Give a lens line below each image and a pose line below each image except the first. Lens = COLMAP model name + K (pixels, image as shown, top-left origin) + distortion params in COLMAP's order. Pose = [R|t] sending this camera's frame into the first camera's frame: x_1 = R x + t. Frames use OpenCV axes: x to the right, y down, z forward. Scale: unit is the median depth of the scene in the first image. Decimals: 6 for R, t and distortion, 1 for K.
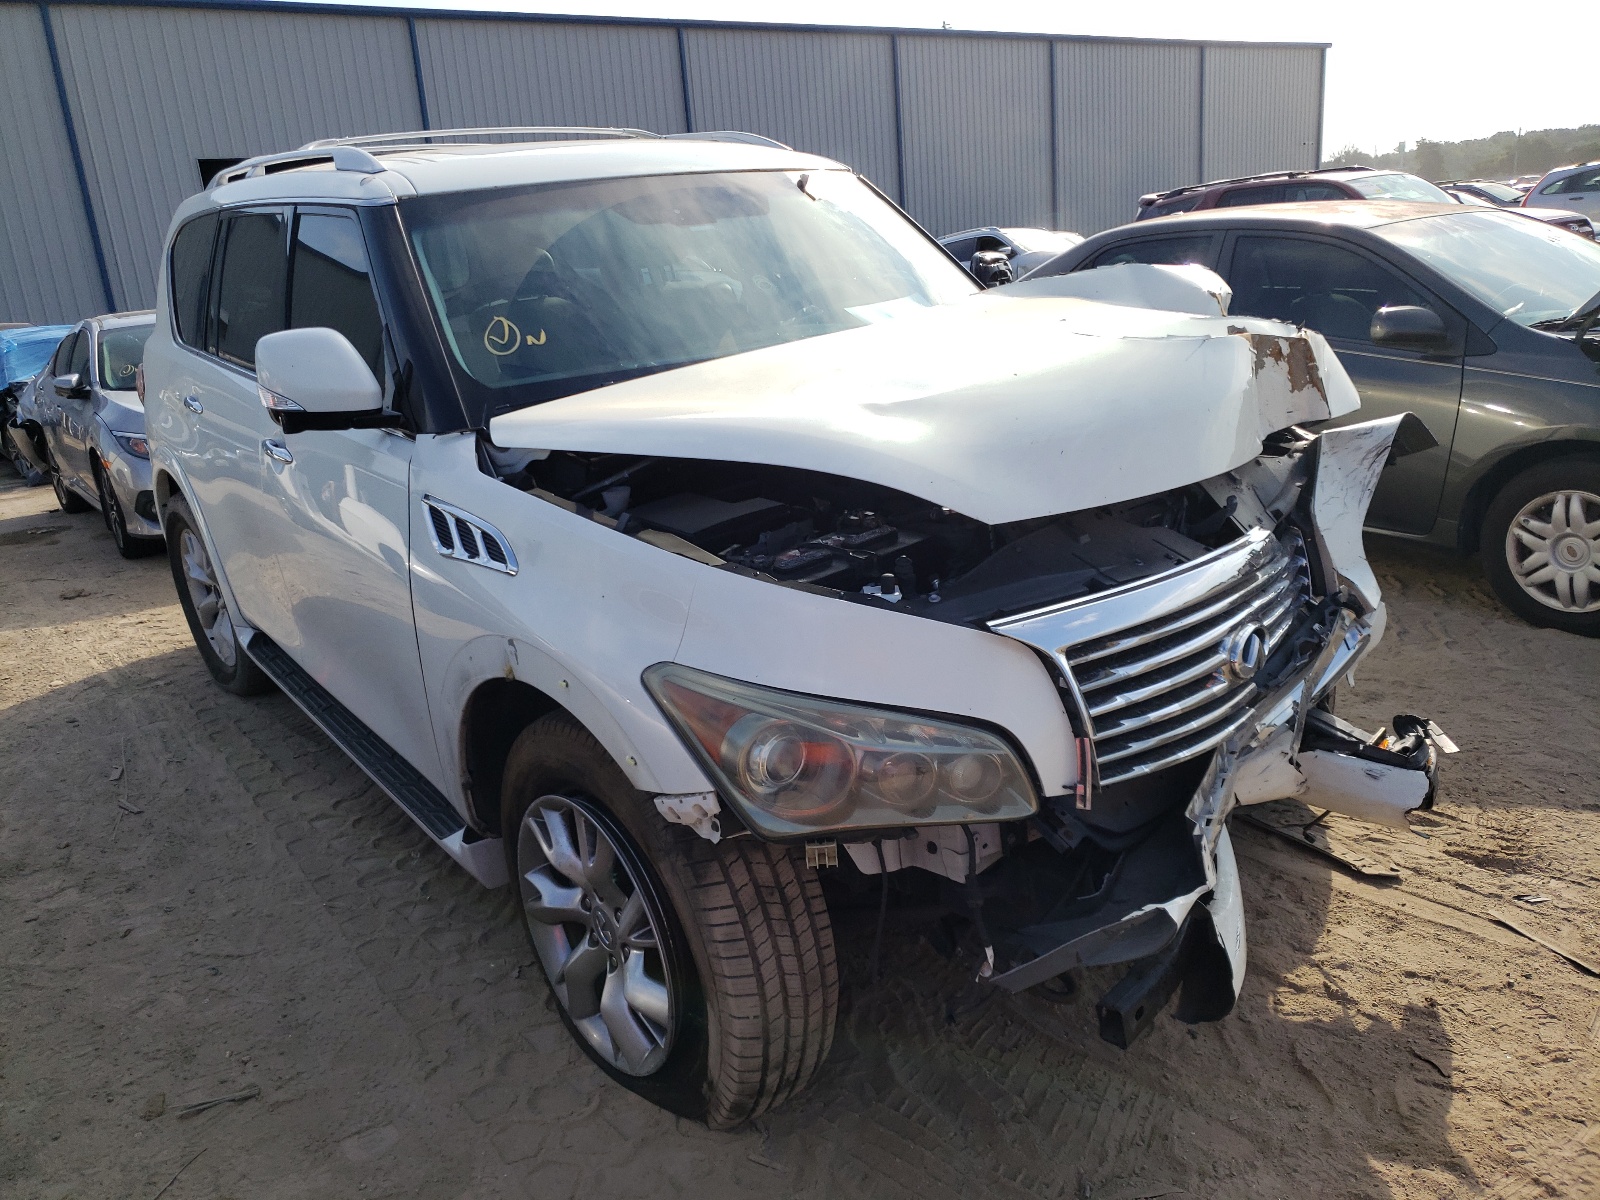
lens RADIAL K [[1181.4, 0, 800.0], [0, 1181.4, 600.0], [0, 0, 1]] dist [0.087087, -0.219980]
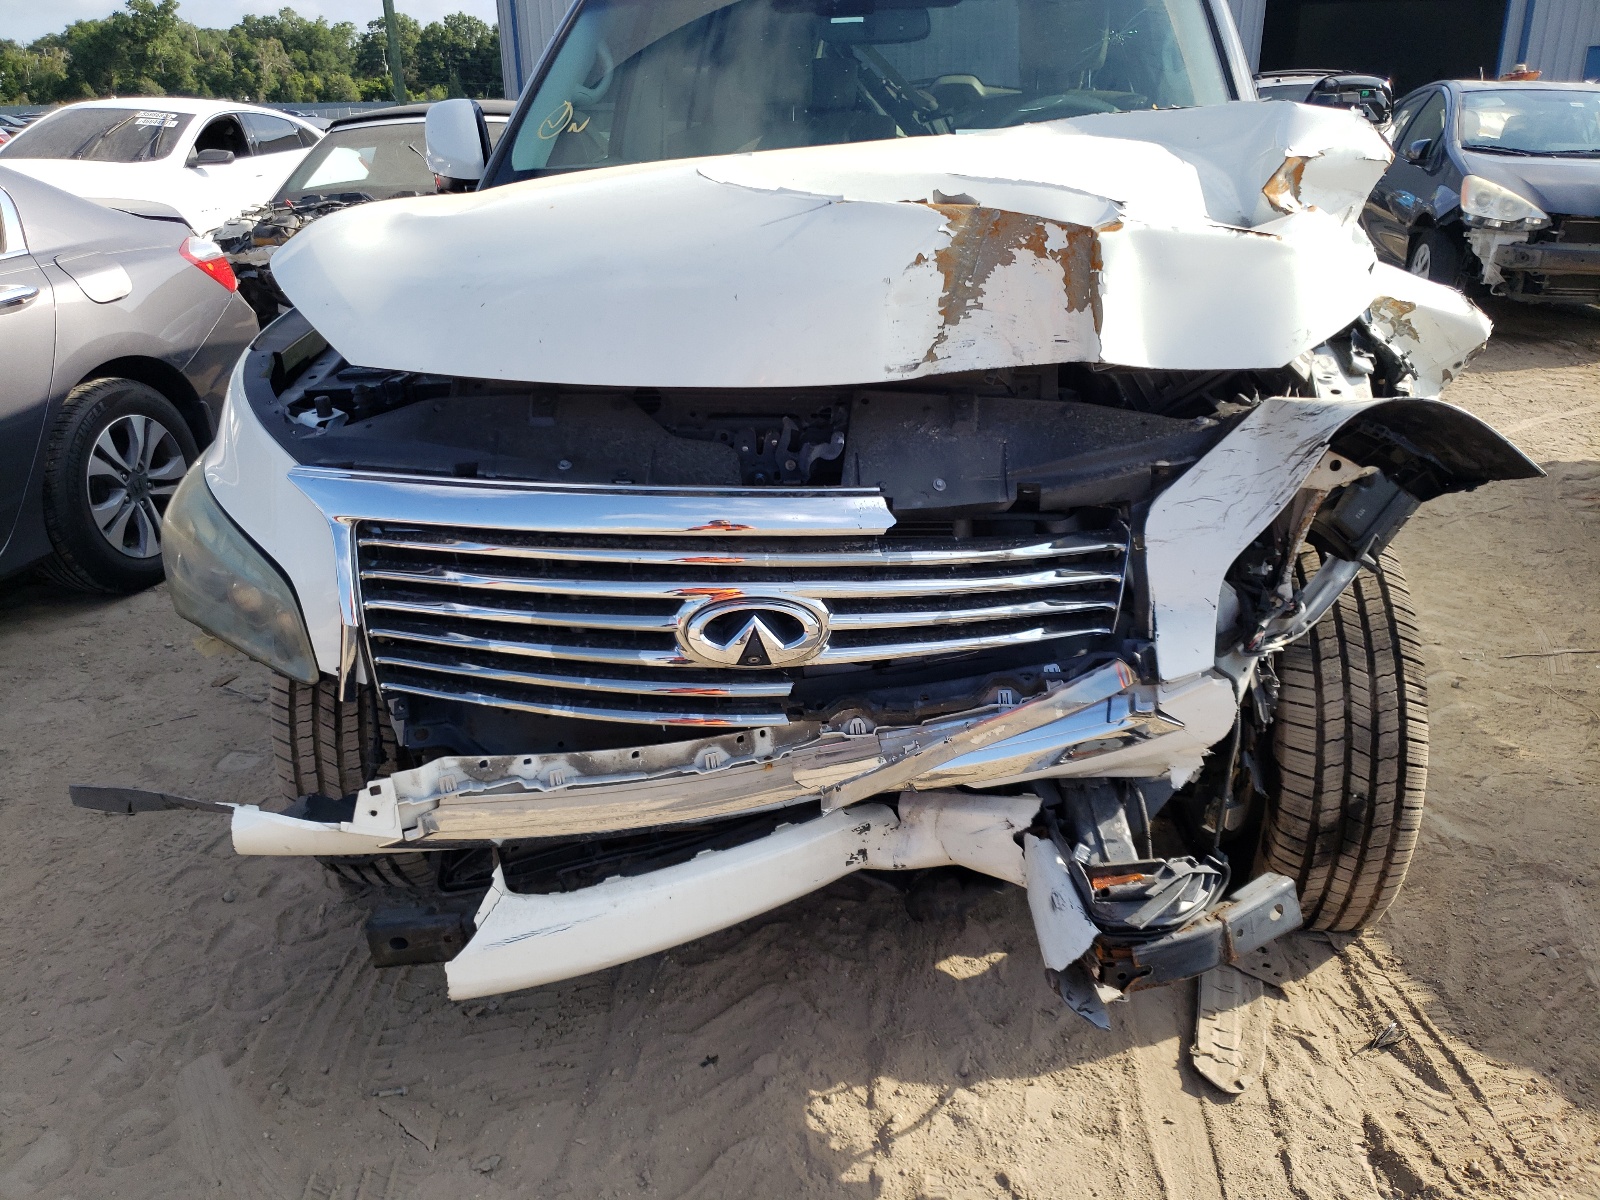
lens RADIAL K [[1181.4, 0, 800.0], [0, 1181.4, 600.0], [0, 0, 1]] dist [0.087087, -0.219980]
pose [[0.716791, 0.333773, -0.612214, 0.763561], [-0.243494, 0.942536, 0.228774, -0.139526], [0.653392, -0.014913, 0.756873, 0.412551]]
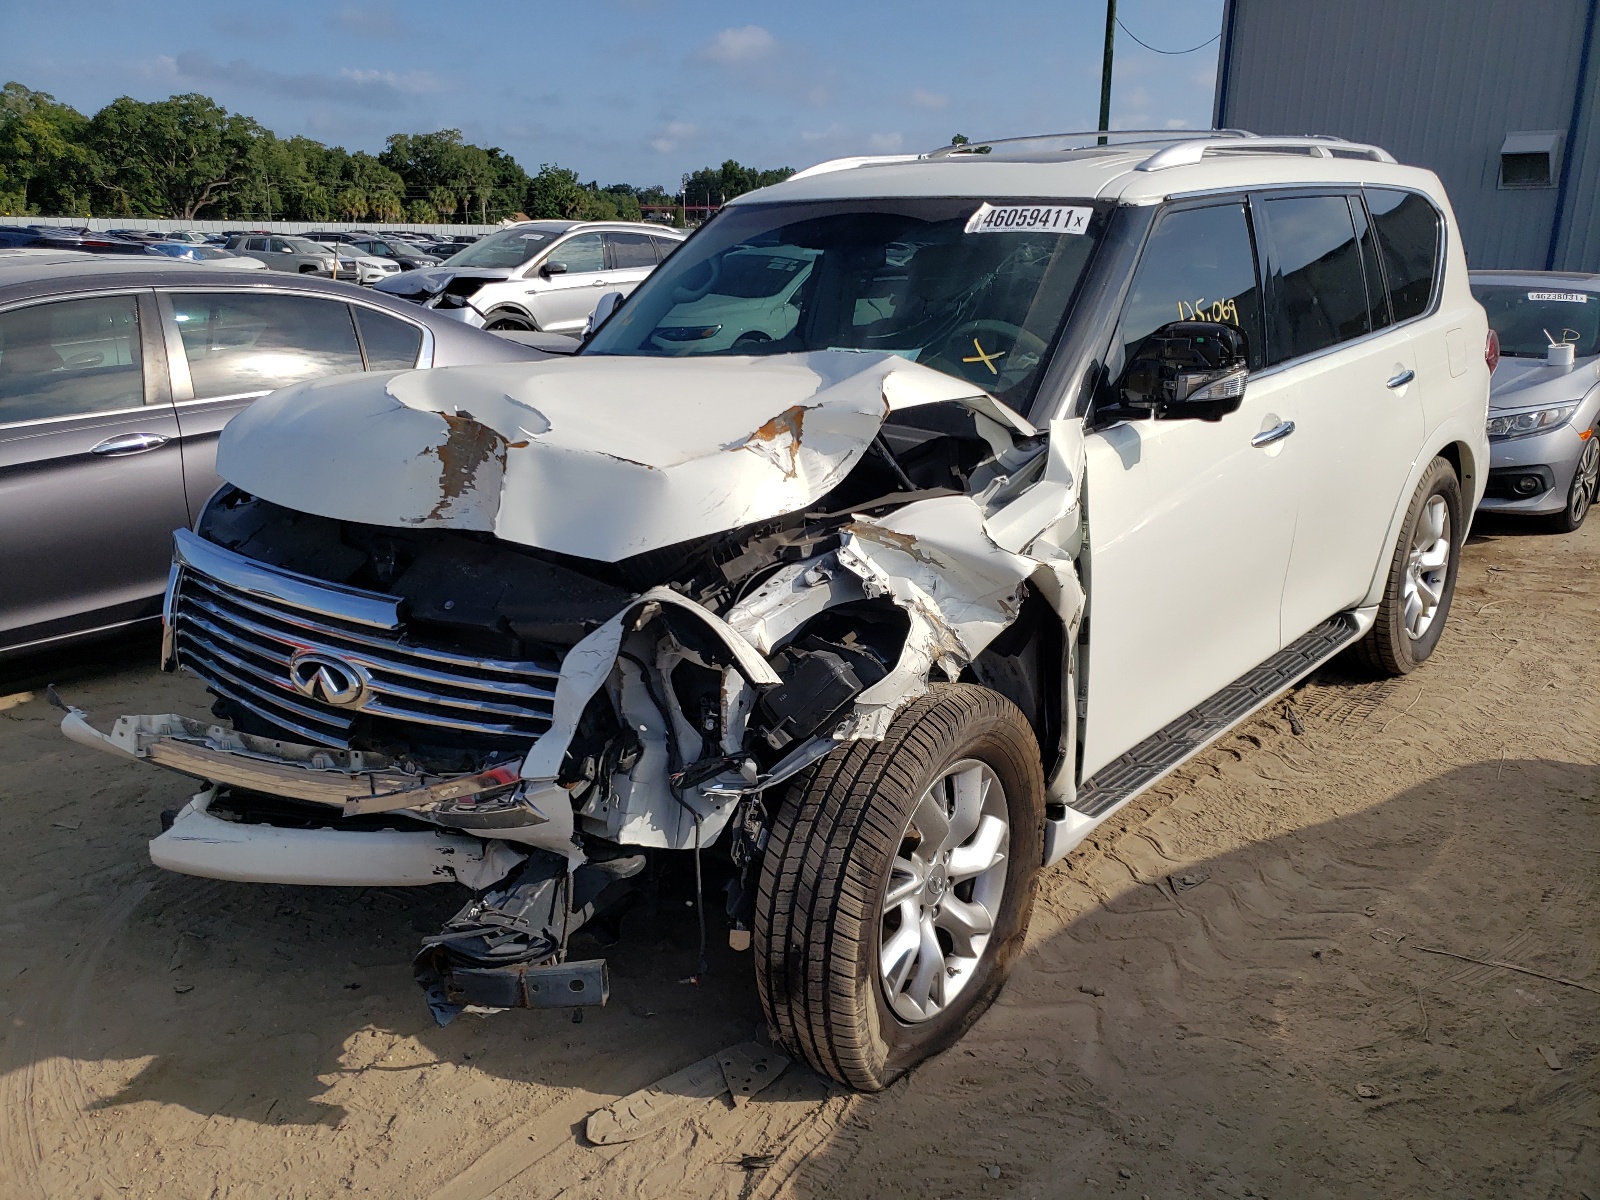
lens RADIAL K [[1181.4, 0, 800.0], [0, 1181.4, 600.0], [0, 0, 1]] dist [0.087087, -0.219980]
pose [[0.270655, 0.365961, -0.890404, 1.299032], [-0.316066, 0.907434, 0.276886, -0.417170], [0.909312, 0.206486, 0.361269, 0.874104]]
